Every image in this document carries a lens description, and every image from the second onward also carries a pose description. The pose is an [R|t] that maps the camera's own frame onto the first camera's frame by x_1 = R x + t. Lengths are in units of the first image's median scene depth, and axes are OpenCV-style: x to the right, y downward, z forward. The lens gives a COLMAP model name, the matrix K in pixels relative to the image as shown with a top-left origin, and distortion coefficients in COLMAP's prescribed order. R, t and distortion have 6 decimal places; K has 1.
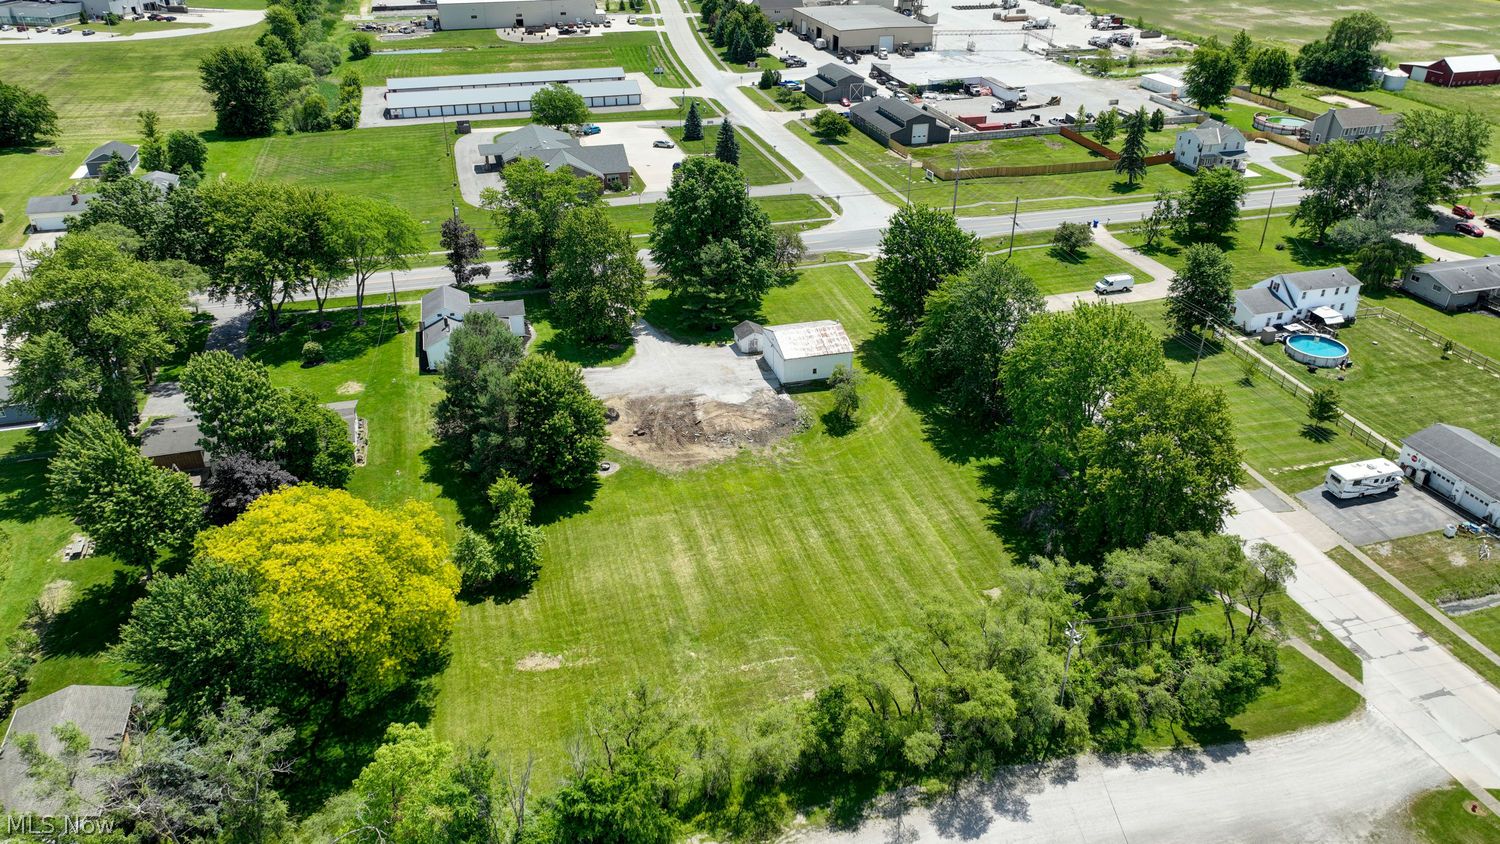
lens RADIAL K [[1055.7, 0, 744.1], [0, 1055.7, 421.7], [0, 0, 1]] dist [-0.000838, 0.021900]
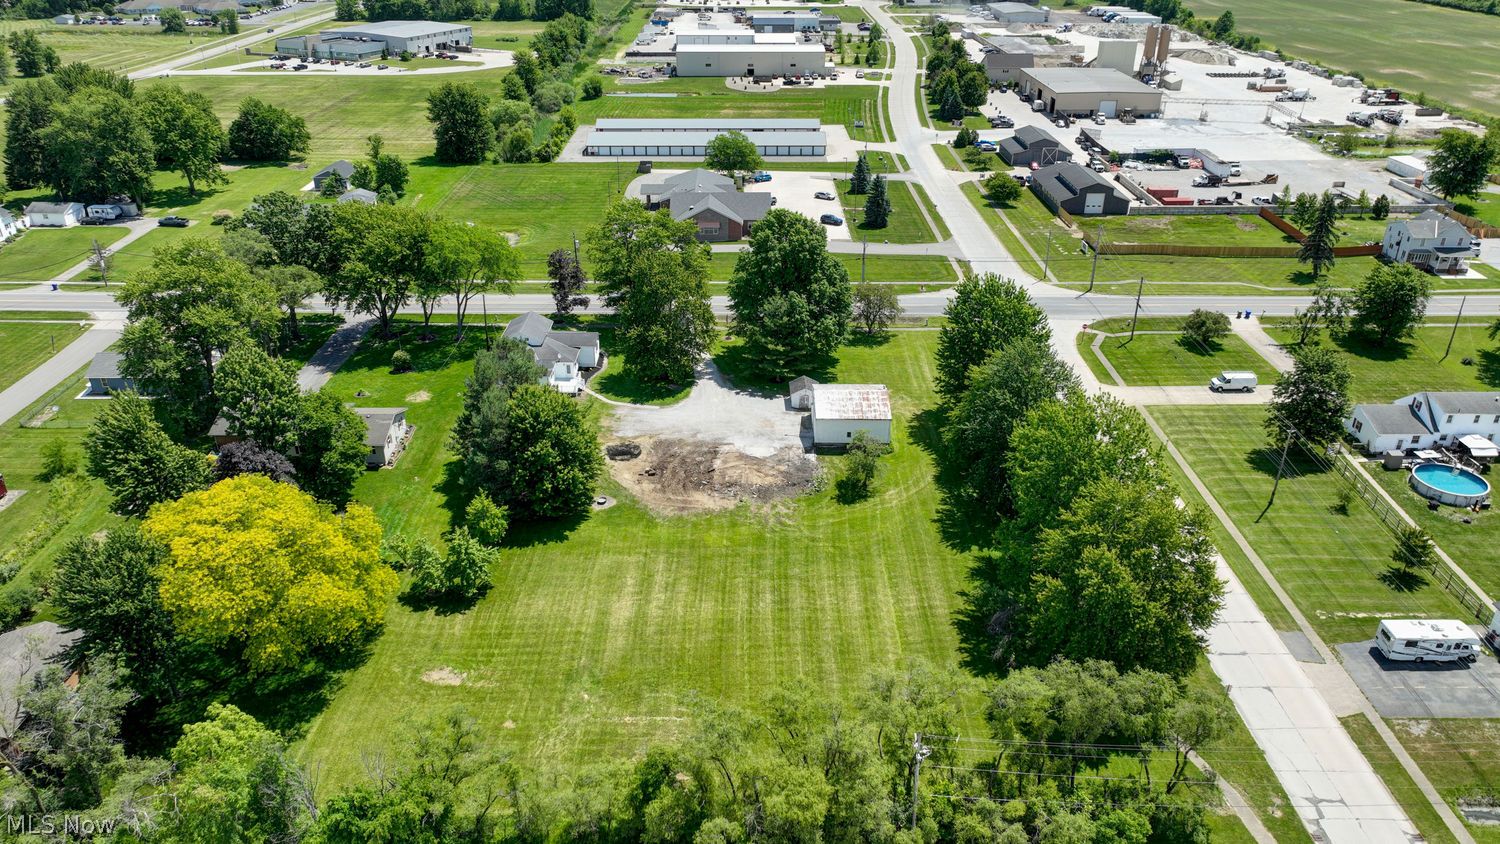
lens RADIAL K [[1055.7, 0, 744.1], [0, 1055.7, 421.7], [0, 0, 1]] dist [-0.000838, 0.021900]
pose [[0.961749, 0.121144, -0.245689, 0.194513], [-0.132005, 0.990849, -0.028169, -0.018153], [0.240028, 0.059523, 0.968939, 0.032932]]
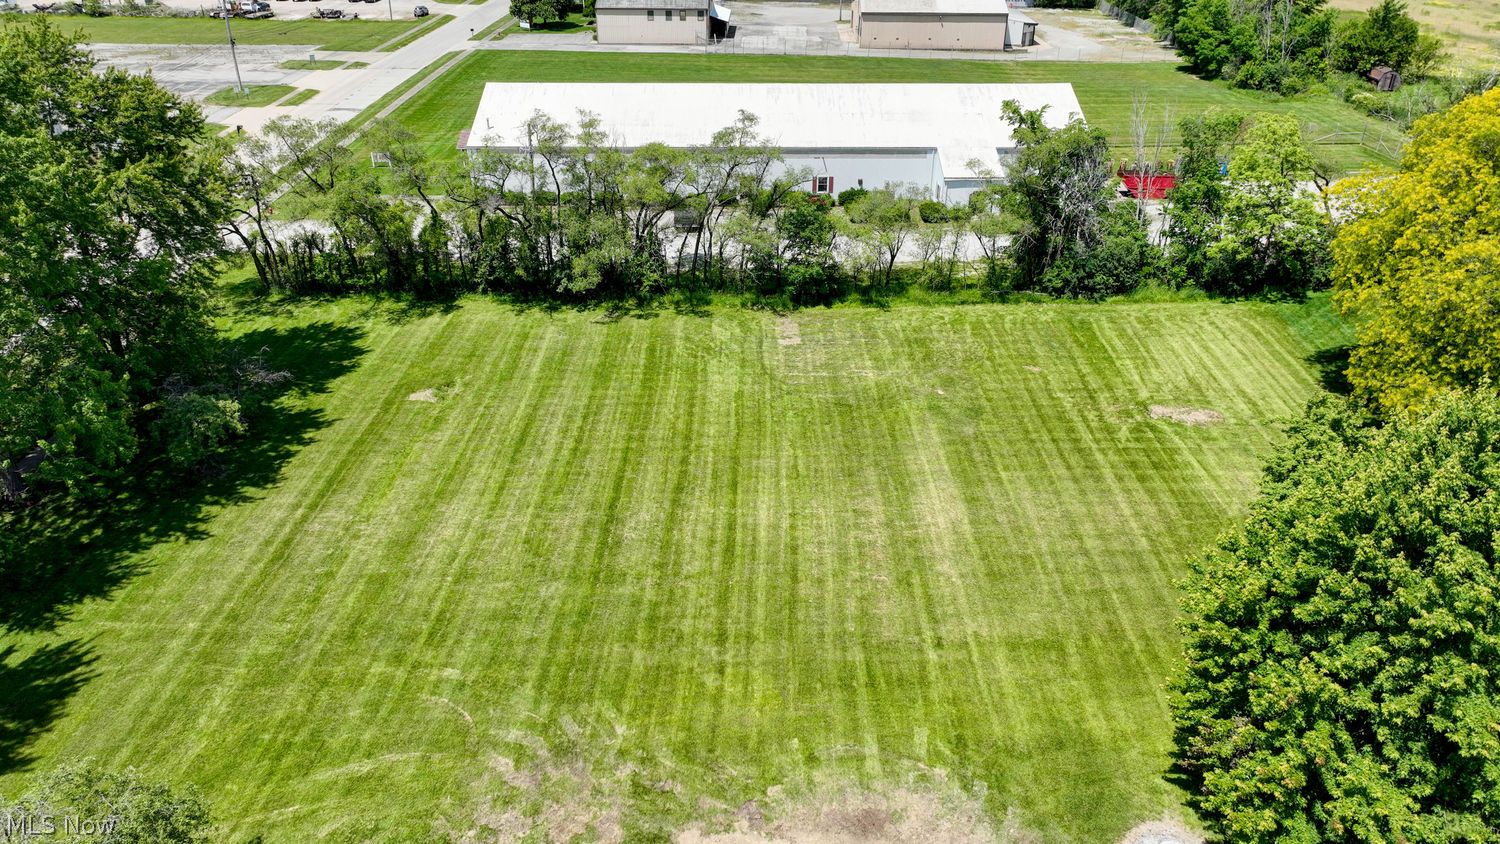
lens RADIAL K [[1055.7, 0, 744.1], [0, 1055.7, 421.7], [0, 0, 1]] dist [-0.000838, 0.021900]
pose [[-0.956260, -0.154390, 0.248457, -0.060646], [0.128782, 0.540429, 0.831475, -0.208316], [-0.262645, 0.827103, -0.496908, 0.860906]]
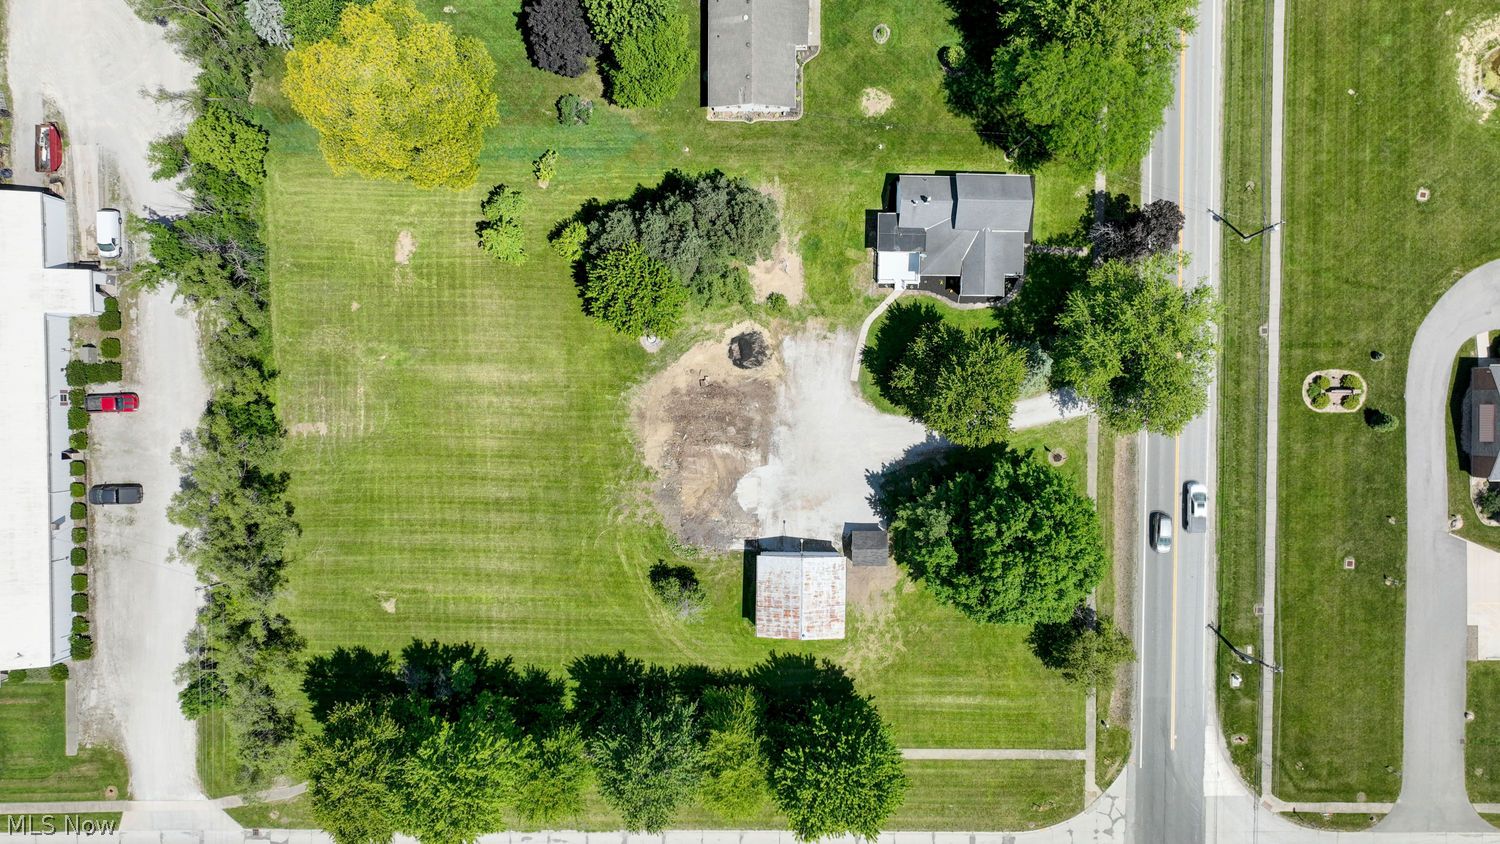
lens RADIAL K [[1055.7, 0, 744.1], [0, 1055.7, 421.7], [0, 0, 1]] dist [-0.000838, 0.021900]
pose [[-0.280844, 0.959753, 0.000995, -0.062917], [-0.481558, -0.141810, 0.864865, -0.746134], [0.830198, 0.242413, 0.502004, 0.454614]]
